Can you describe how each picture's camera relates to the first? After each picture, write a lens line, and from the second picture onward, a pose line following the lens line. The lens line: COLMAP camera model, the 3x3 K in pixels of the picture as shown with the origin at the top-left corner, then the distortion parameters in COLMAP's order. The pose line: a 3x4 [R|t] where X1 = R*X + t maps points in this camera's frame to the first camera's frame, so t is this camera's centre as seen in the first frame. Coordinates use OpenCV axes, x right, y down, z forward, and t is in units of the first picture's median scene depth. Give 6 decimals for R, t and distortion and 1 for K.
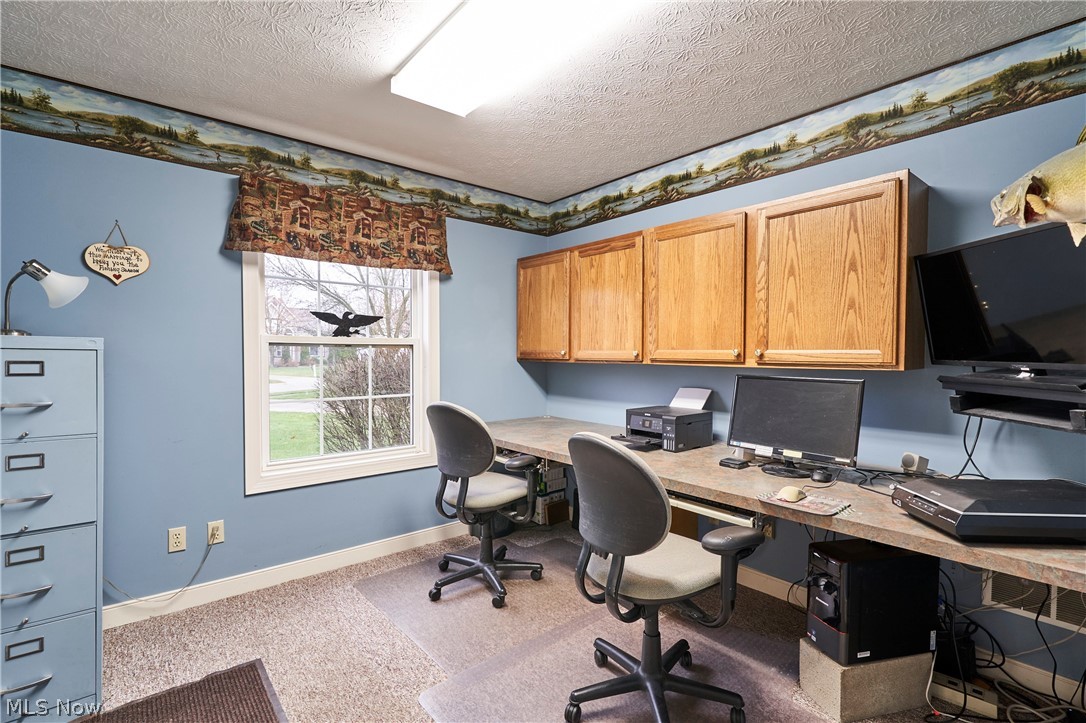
lens RADIAL K [[504.6, 0, 543.3], [0, 504.6, 362.2], [0, 0, 1]] dist [0.002015, -0.000614]
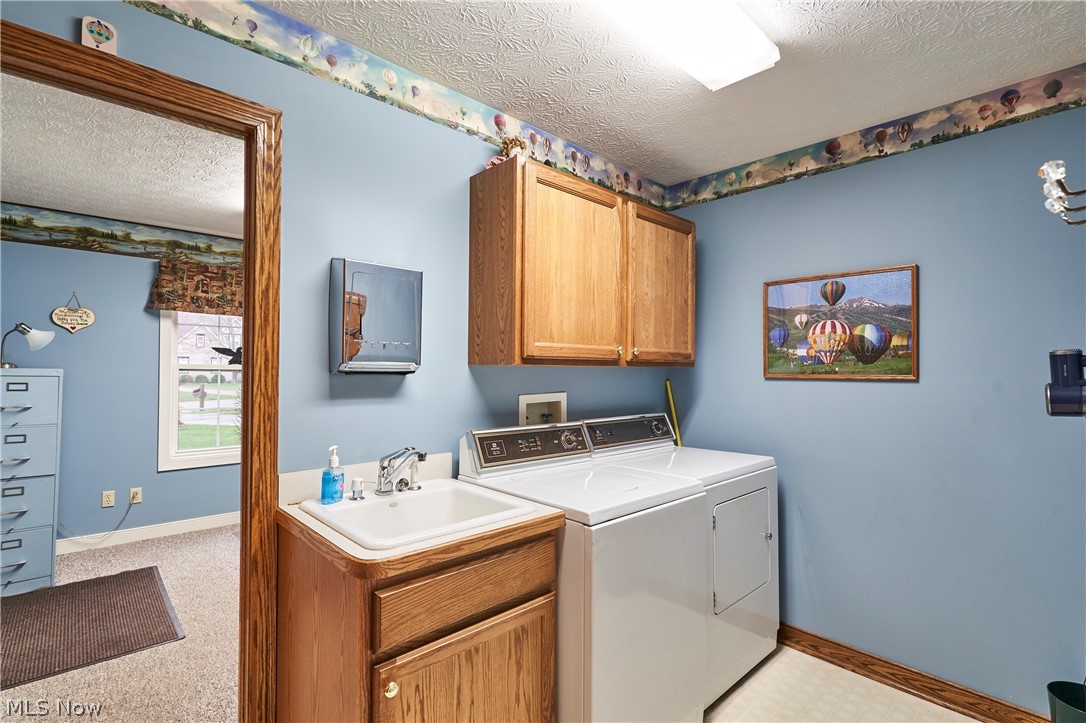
lens RADIAL K [[504.6, 0, 543.2], [0, 504.6, 362.4], [0, 0, 1]] dist [0.002015, -0.000614]
pose [[0.998785, 0.004246, 0.049088, 0.509306], [-0.002518, 0.999377, -0.035208, -0.010639], [-0.049206, 0.035042, 0.998174, -0.600162]]
